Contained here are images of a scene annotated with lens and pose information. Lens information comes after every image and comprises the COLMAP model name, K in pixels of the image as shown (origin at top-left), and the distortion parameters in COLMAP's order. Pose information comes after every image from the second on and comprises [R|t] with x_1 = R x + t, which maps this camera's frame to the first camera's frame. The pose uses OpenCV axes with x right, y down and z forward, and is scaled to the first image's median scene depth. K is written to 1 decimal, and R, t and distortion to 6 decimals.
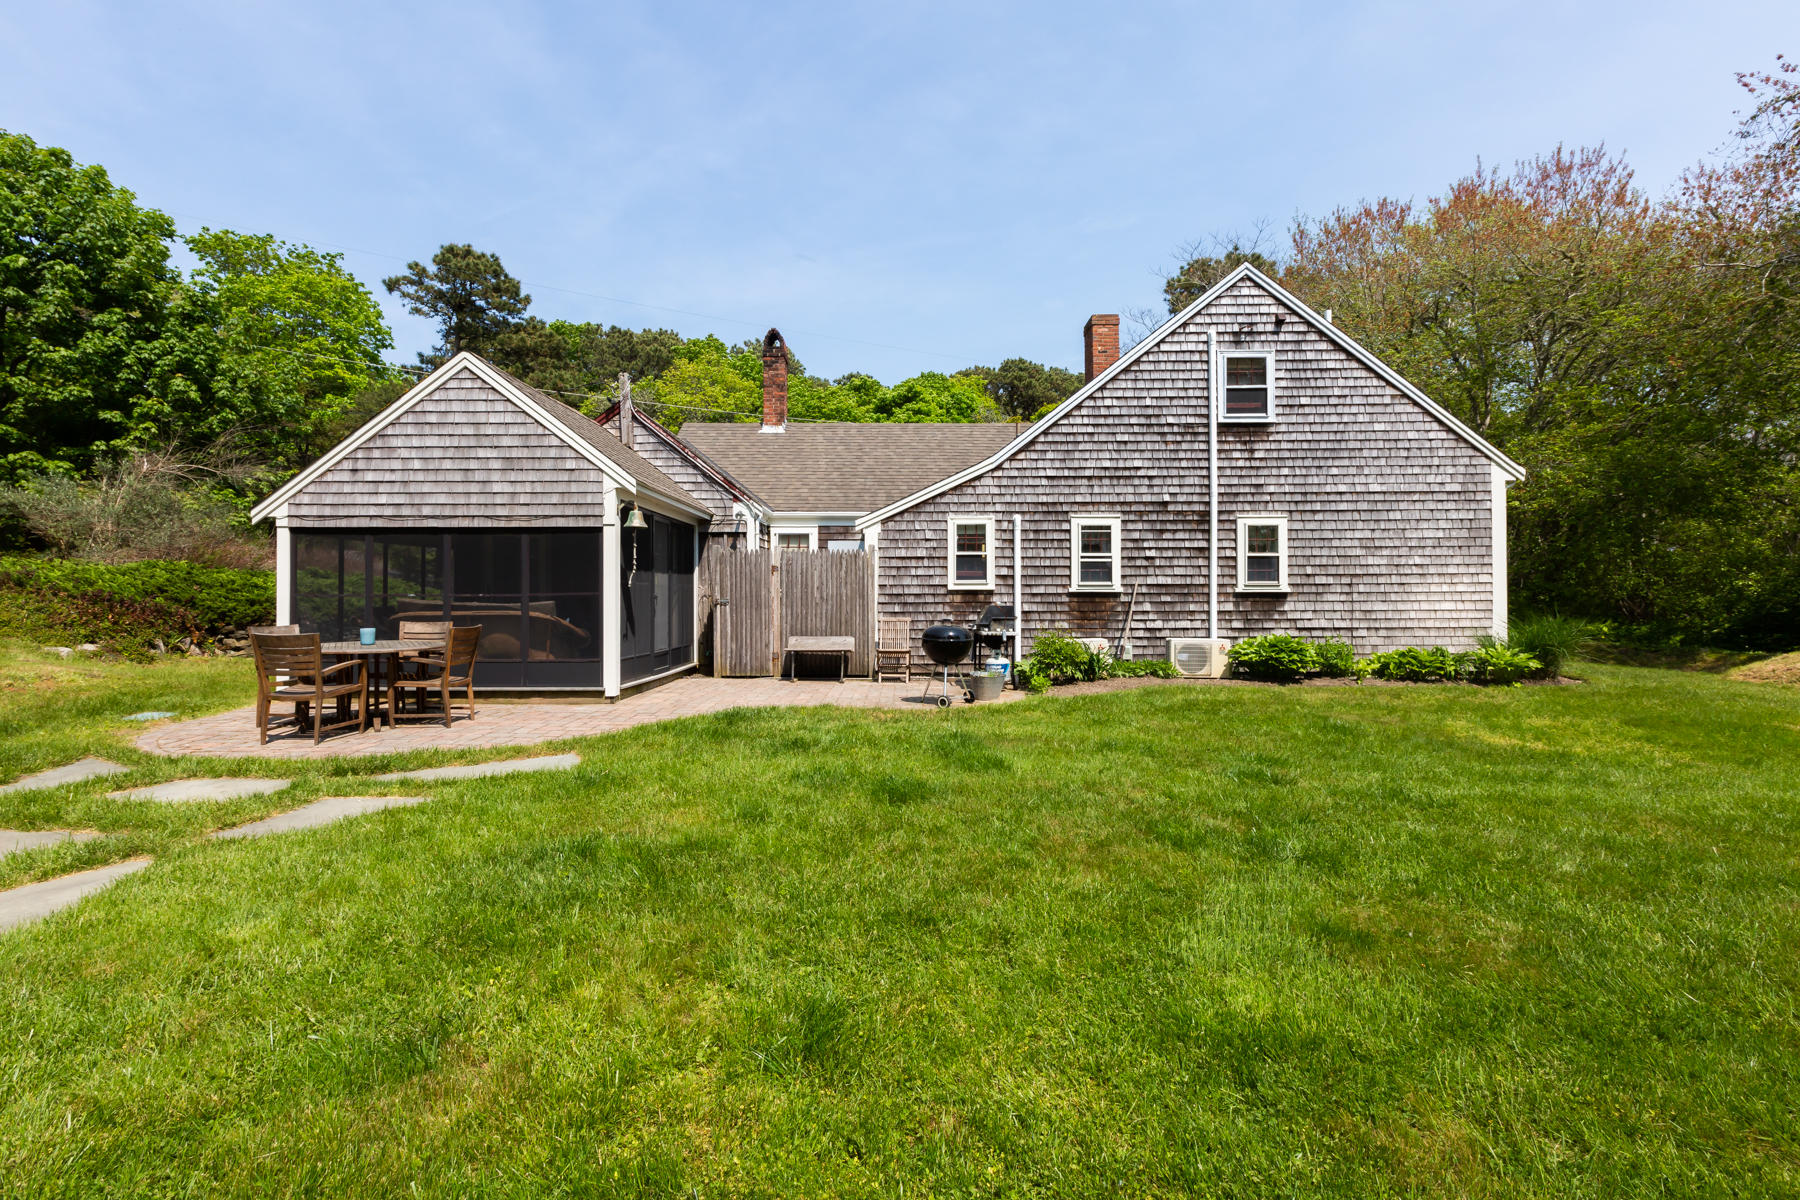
lens RADIAL K [[818.9, 0, 900.0], [0, 818.9, 600.0], [0, 0, 1]] dist [0.000898, -0.014218]
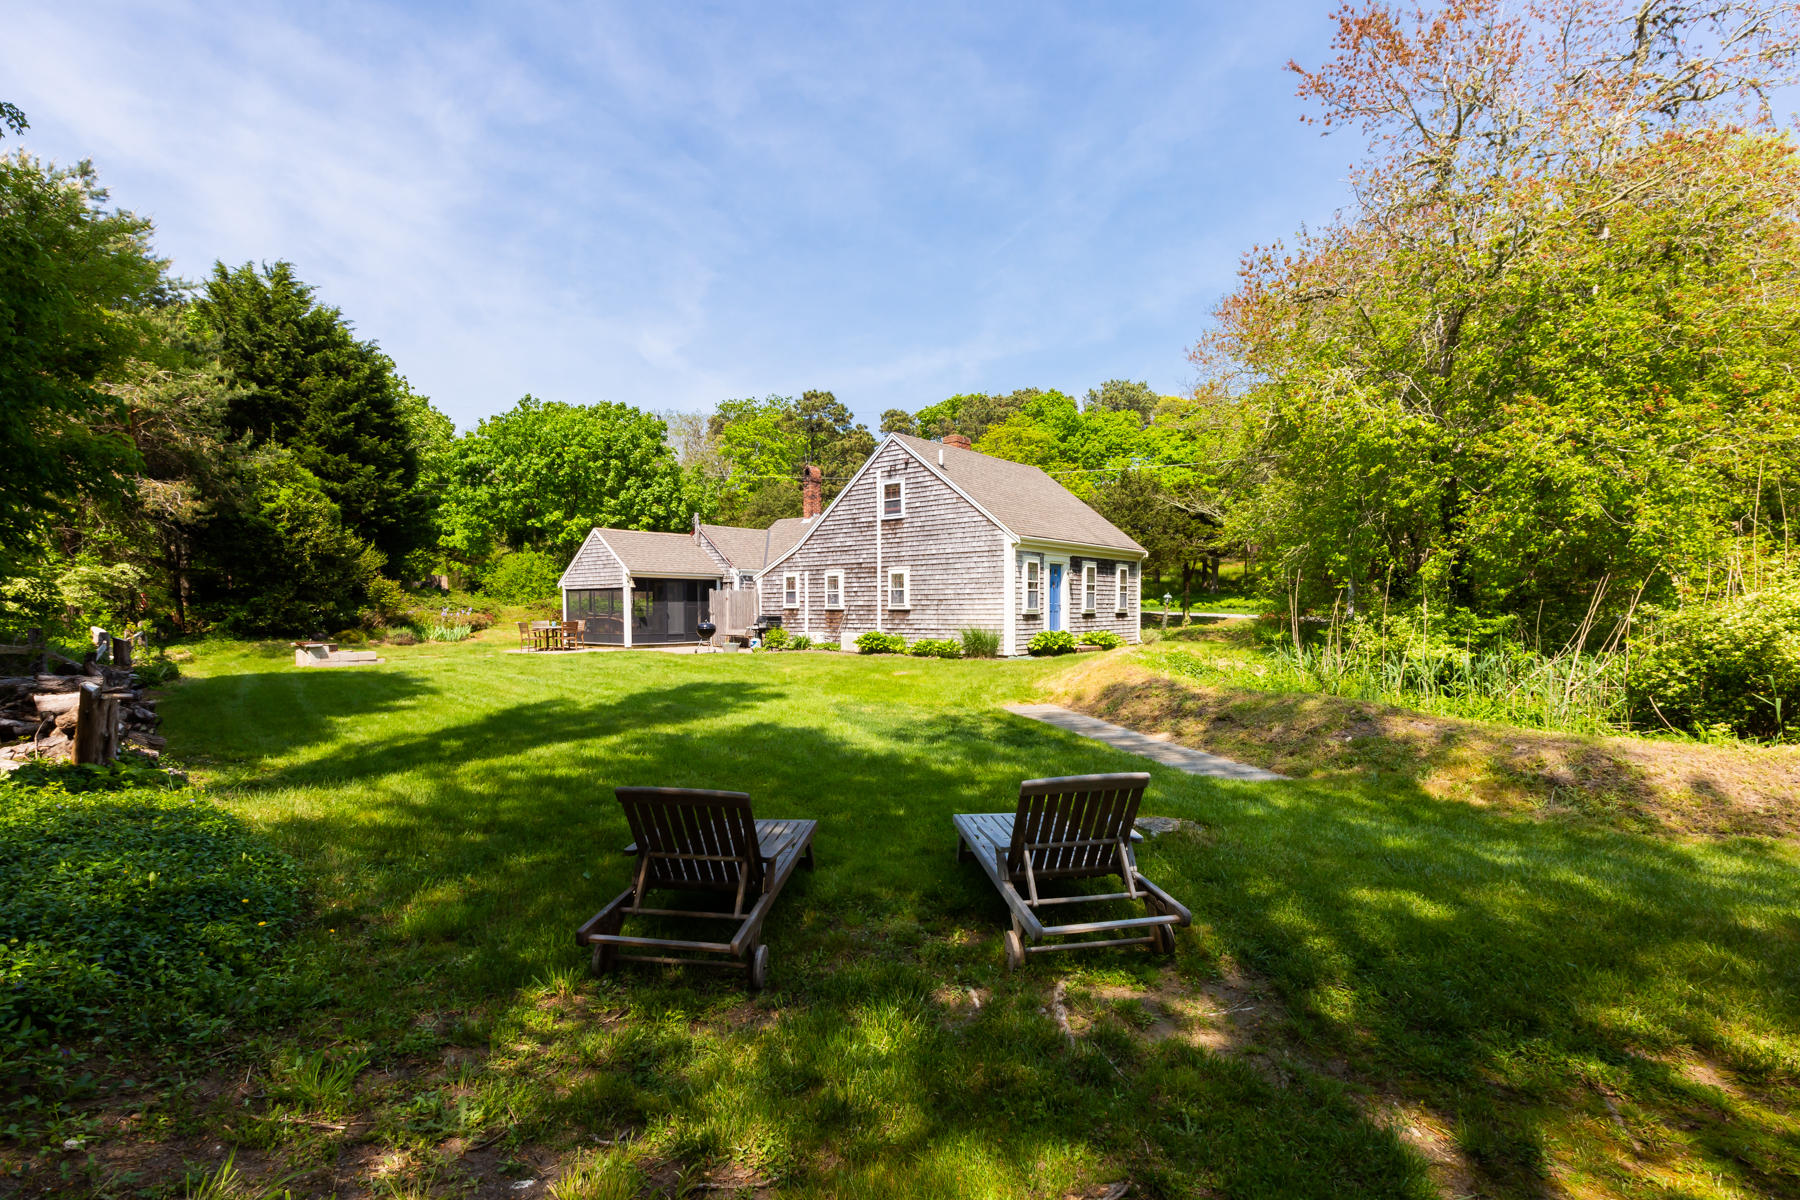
lens RADIAL K [[818.9, 0, 900.0], [0, 818.9, 600.0], [0, 0, 1]] dist [0.000898, -0.014218]
pose [[0.777212, -0.005956, -0.629211, 1.614956], [0.003606, 0.999981, -0.005011, -0.021031], [0.629229, 0.001625, 0.777218, -0.445749]]
